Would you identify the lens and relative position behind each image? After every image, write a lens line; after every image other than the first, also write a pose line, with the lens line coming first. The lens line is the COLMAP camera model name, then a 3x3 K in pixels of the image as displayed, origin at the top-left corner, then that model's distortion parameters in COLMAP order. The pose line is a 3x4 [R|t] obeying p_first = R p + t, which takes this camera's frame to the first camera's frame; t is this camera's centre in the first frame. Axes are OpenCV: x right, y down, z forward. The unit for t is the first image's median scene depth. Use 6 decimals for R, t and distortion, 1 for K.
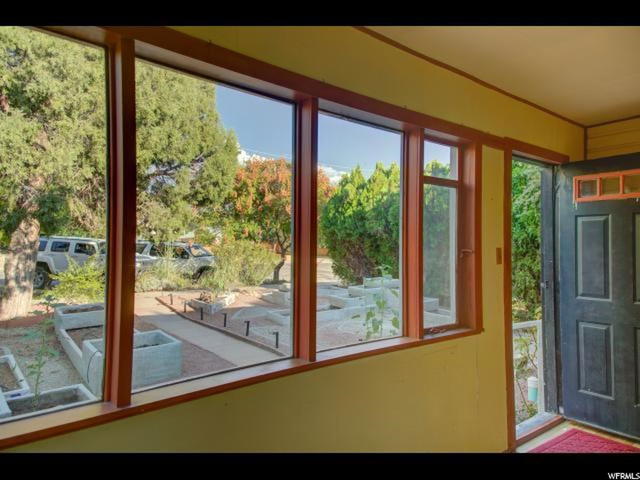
lens RADIAL K [[403.6, 0, 320.0], [0, 403.6, 240.0], [0, 0, 1]] dist [0.000821, 0.000595]
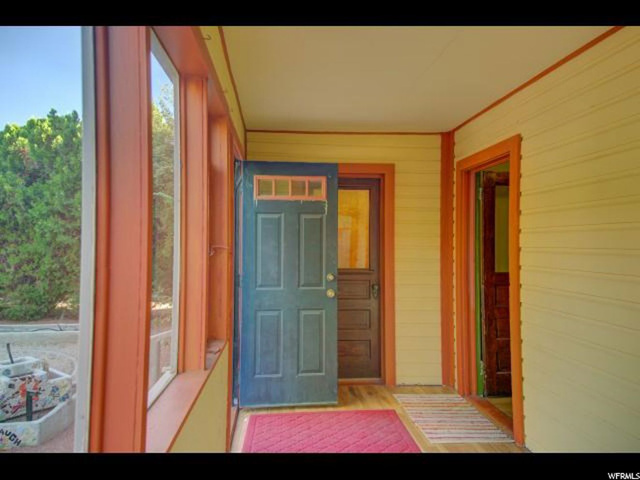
lens RADIAL K [[411.9, 0, 320.0], [0, 411.9, 240.0], [0, 0, 1]] dist [0.117267, -0.000641]
pose [[0.532704, 0.011310, 0.846226, -0.207303], [-0.021825, 0.999762, 0.000376, 0.009315], [-0.846020, -0.018669, 0.532824, 0.281592]]
